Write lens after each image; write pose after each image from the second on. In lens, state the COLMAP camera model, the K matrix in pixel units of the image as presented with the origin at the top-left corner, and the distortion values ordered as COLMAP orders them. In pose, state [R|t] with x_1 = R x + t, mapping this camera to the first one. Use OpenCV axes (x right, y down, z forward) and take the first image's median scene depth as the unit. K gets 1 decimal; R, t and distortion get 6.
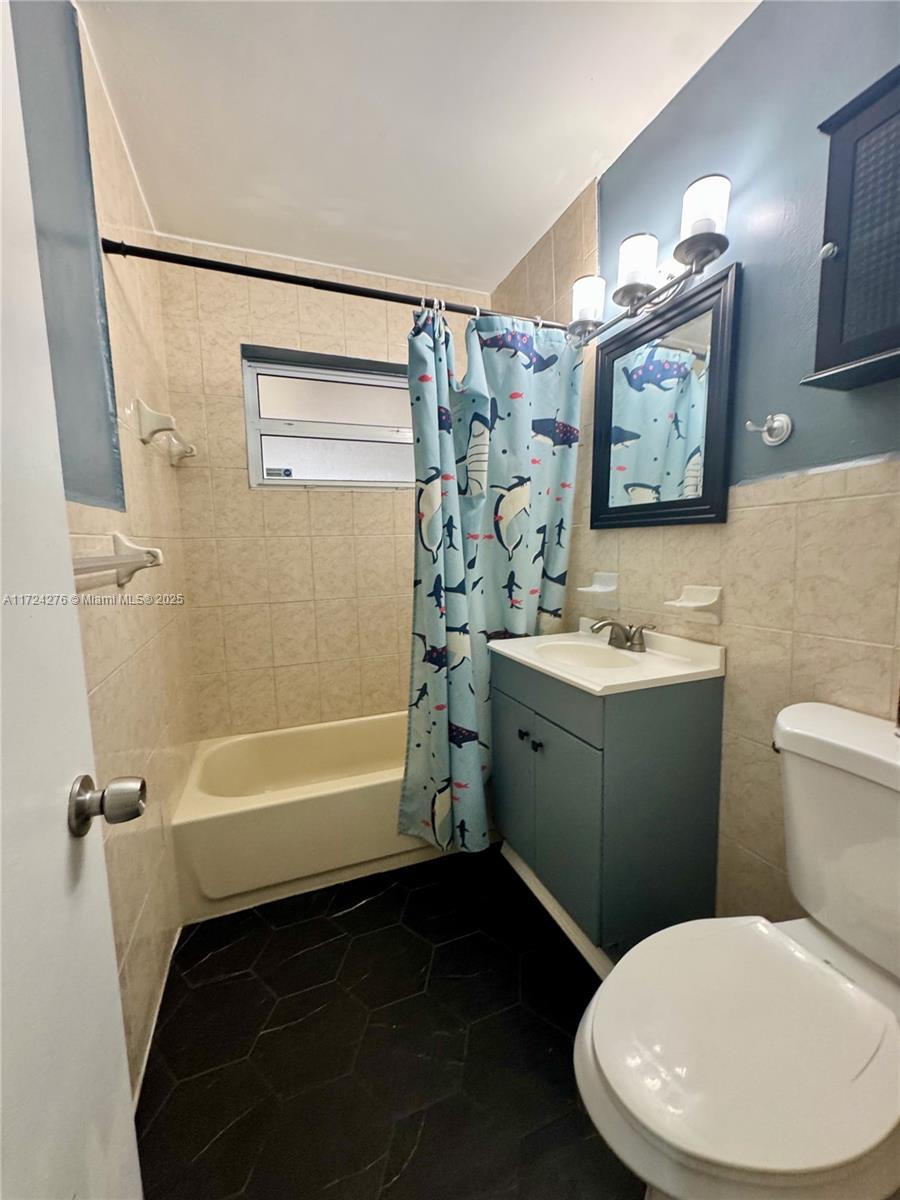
lens RADIAL K [[478.8, 0, 449.5], [0, 478.8, 603.3], [0, 0, 1]] dist [-0.007159, 0.000815]
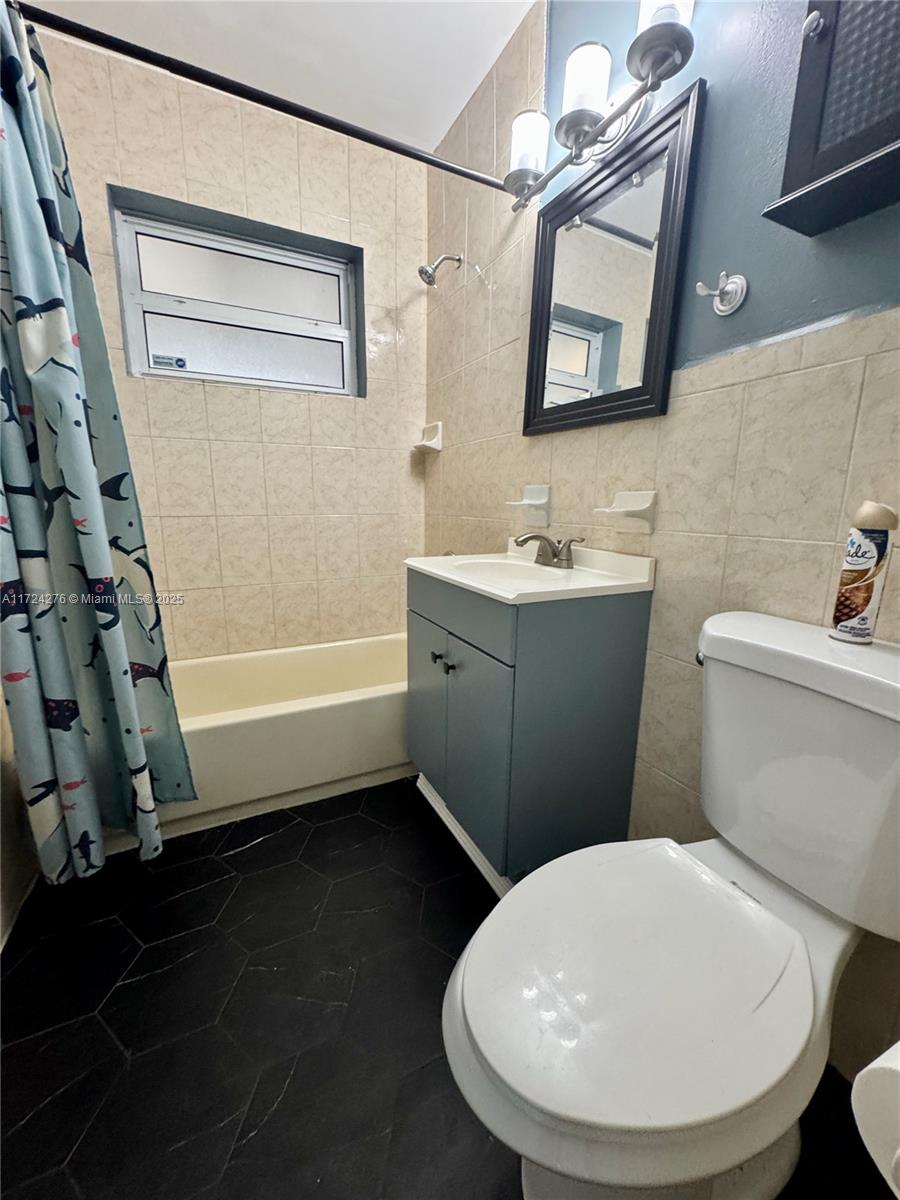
lens RADIAL K [[478.8, 0, 449.1], [0, 478.8, 603.8], [0, 0, 1]] dist [-0.007159, 0.000815]
pose [[0.994687, 0.015682, 0.101745, 0.095160], [-0.026090, 0.994464, 0.101789, 0.091262], [-0.099585, -0.103902, 0.989589, 0.131034]]
